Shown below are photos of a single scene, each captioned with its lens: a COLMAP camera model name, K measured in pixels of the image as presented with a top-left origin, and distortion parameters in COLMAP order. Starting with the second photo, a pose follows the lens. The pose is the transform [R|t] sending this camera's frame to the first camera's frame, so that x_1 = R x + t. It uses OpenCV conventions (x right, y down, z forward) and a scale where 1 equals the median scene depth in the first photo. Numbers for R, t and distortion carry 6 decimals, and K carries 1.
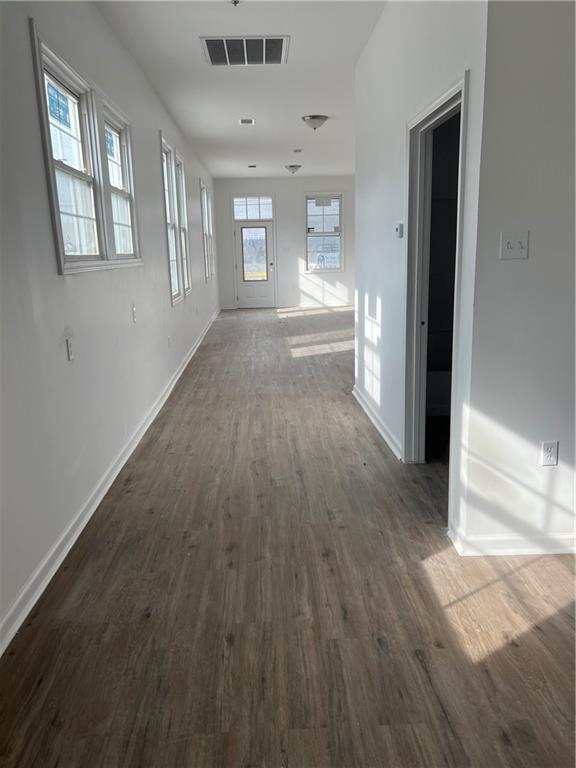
lens RADIAL K [[582.3, 0, 287.7], [0, 582.3, 383.0], [0, 0, 1]] dist [0.004186, -0.019633]
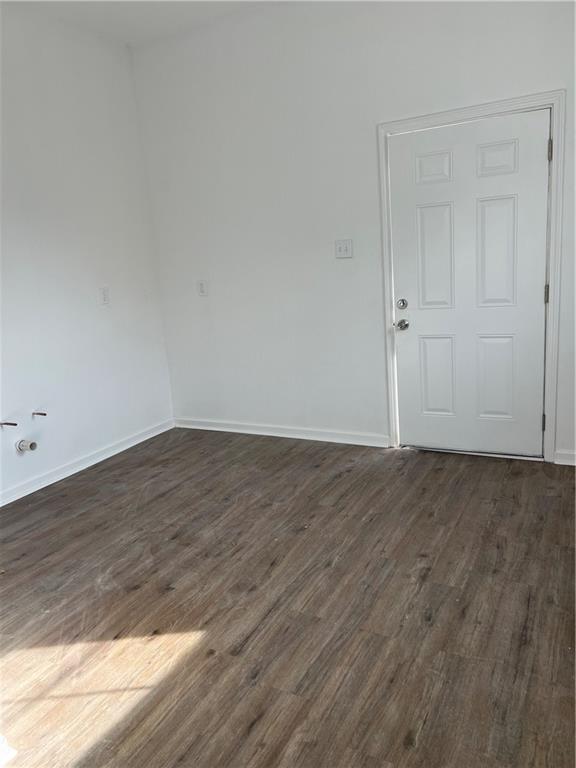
lens RADIAL K [[582.3, 0, 286.0], [0, 582.3, 383.3], [0, 0, 1]] dist [0.004186, -0.019633]
pose [[-0.856418, -0.025975, 0.515630, -0.368933], [0.209302, 0.895513, 0.392745, -0.343425], [-0.471955, 0.444276, -0.761496, 1.561038]]
